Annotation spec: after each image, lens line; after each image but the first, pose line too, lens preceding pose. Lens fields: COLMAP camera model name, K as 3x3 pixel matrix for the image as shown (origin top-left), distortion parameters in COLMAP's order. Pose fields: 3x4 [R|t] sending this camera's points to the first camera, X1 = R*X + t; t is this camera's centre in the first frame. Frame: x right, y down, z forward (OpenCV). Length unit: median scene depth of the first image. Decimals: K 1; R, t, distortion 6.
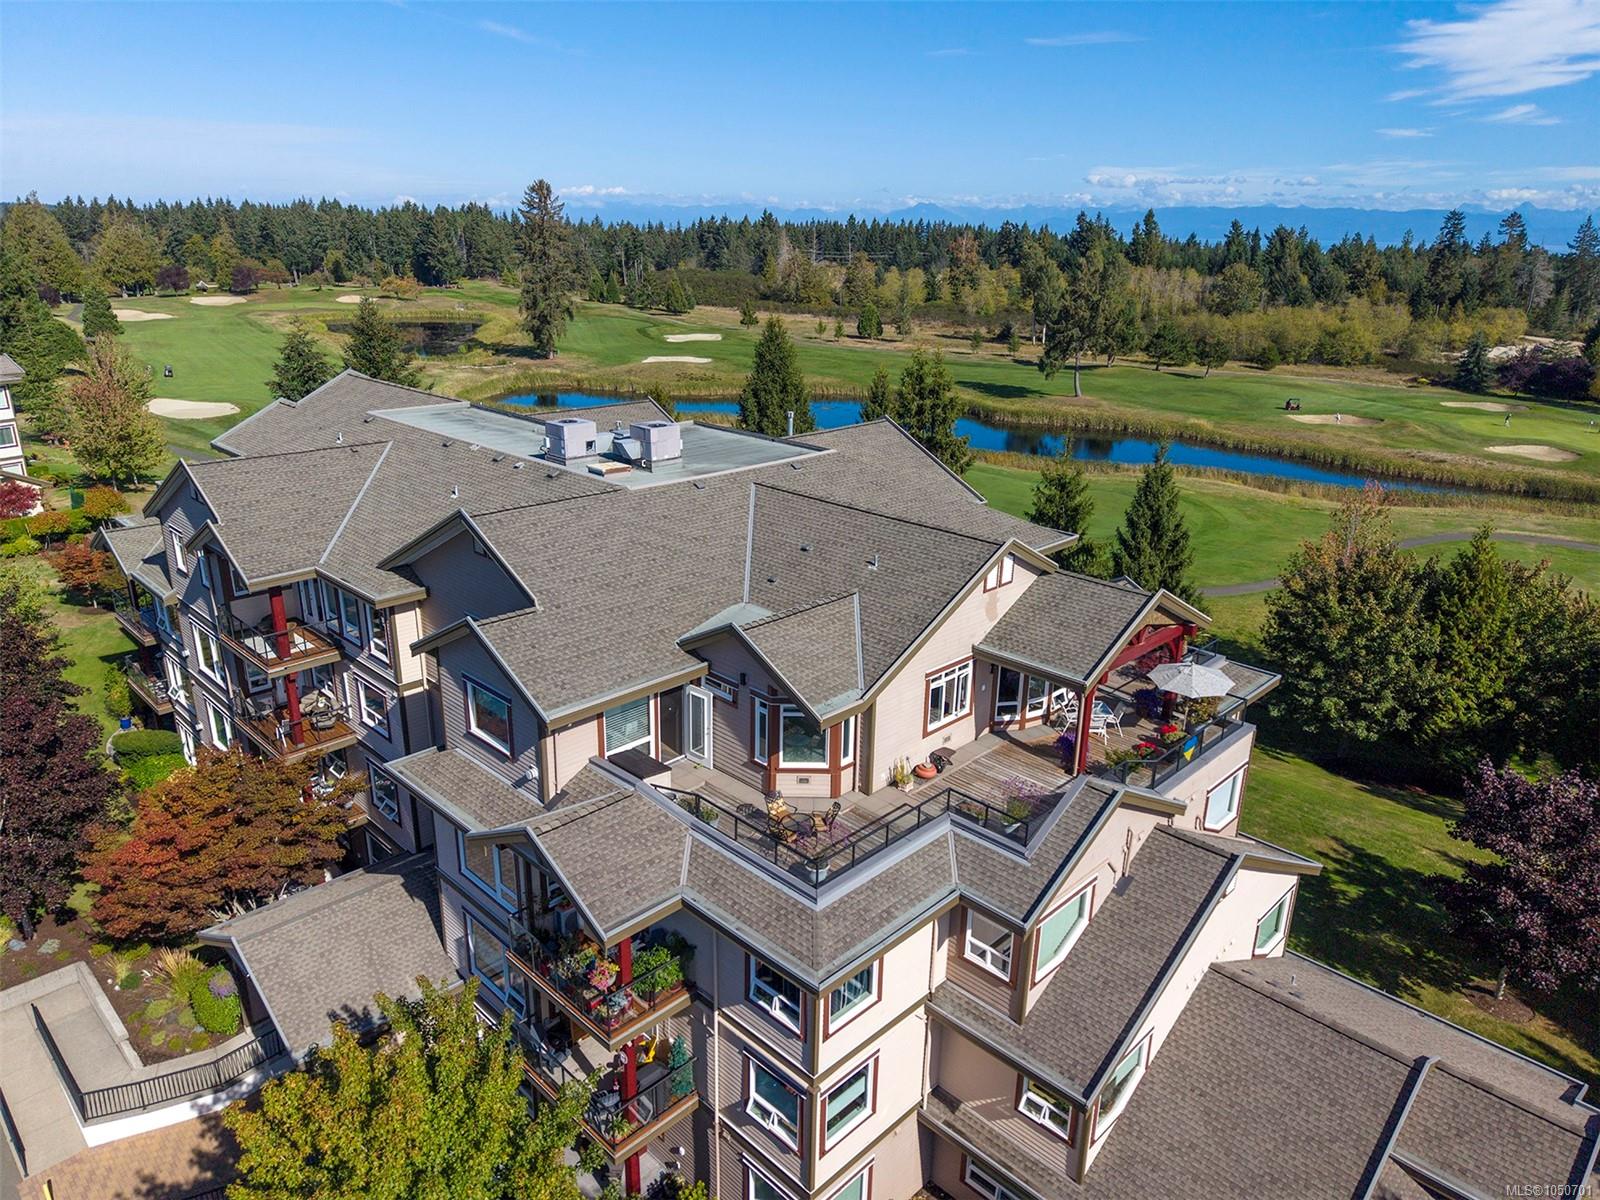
lens RADIAL K [[1074.0, 0, 801.0], [0, 1074.0, 586.4], [0, 0, 1]] dist [0.024272, -0.029497]
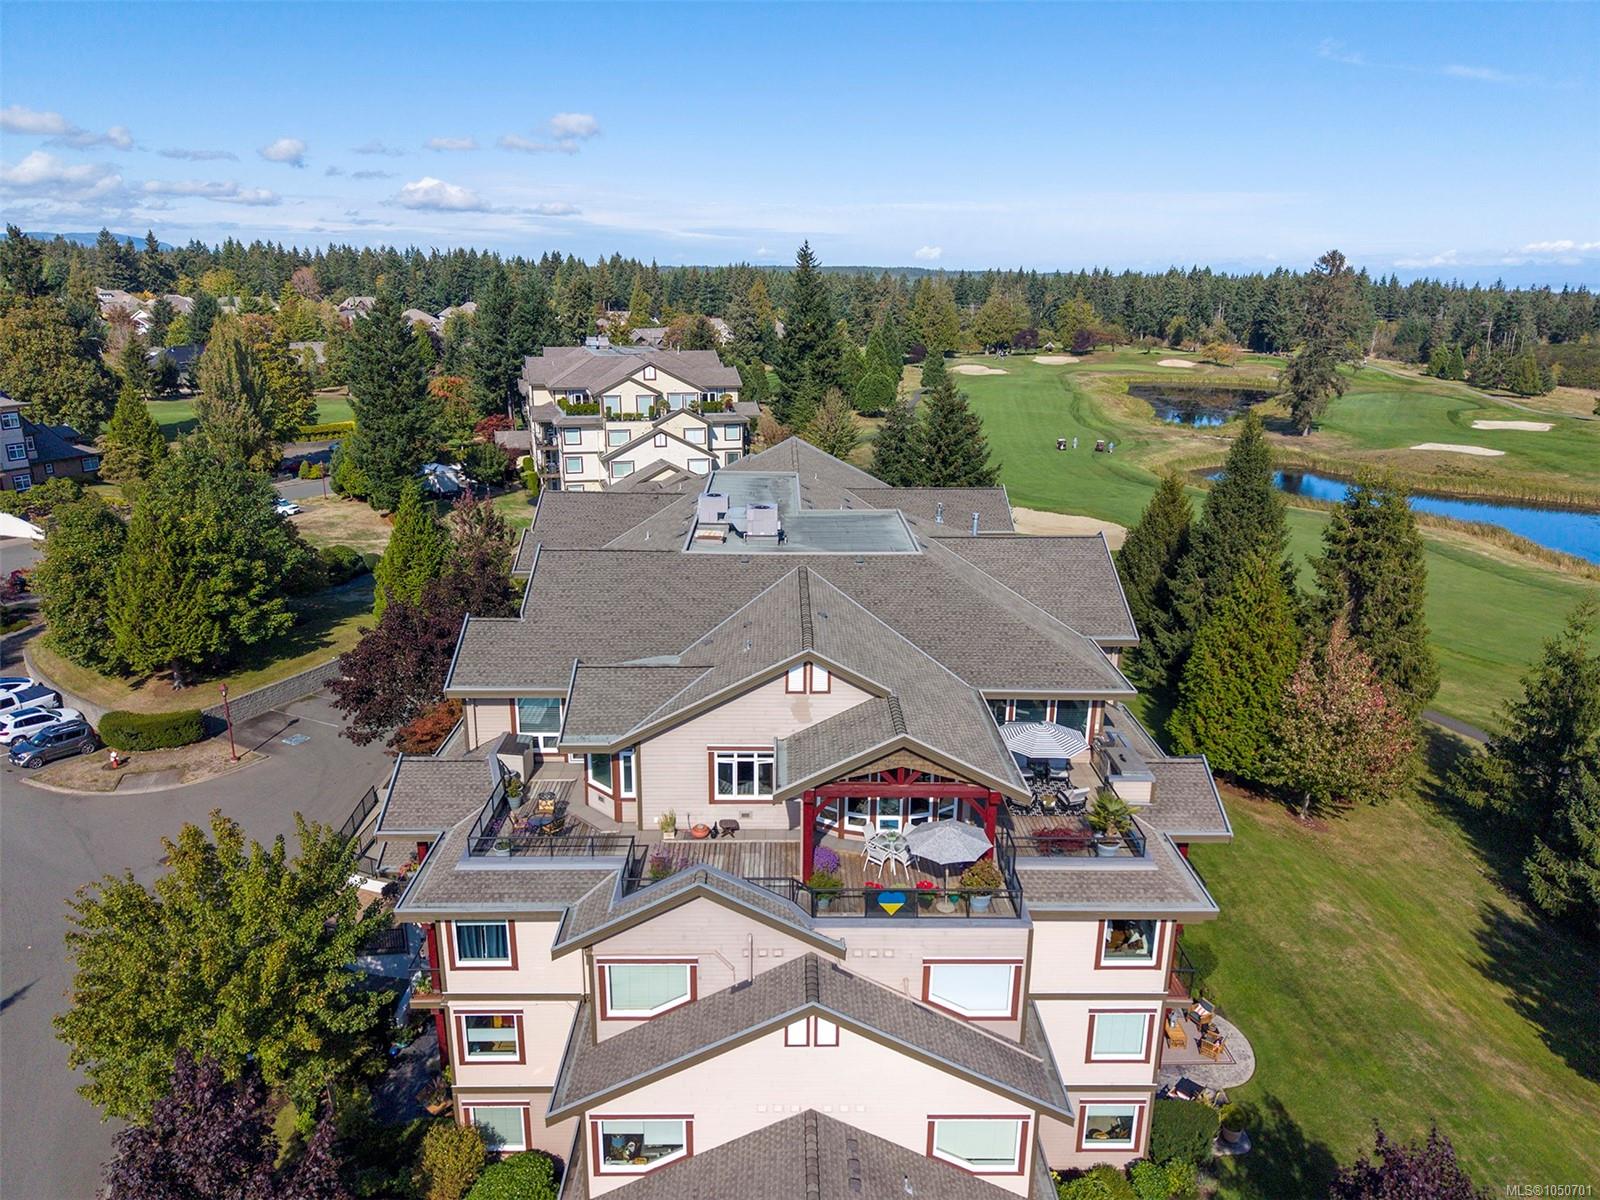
lens RADIAL K [[1074.0, 0, 801.4], [0, 1074.0, 593.1], [0, 0, 1]] dist [0.024272, -0.029497]
pose [[0.716842, 0.187110, -0.671661, 0.509042], [-0.218380, 0.975101, 0.038572, -0.078691], [0.662154, 0.119027, 0.739854, 0.113043]]
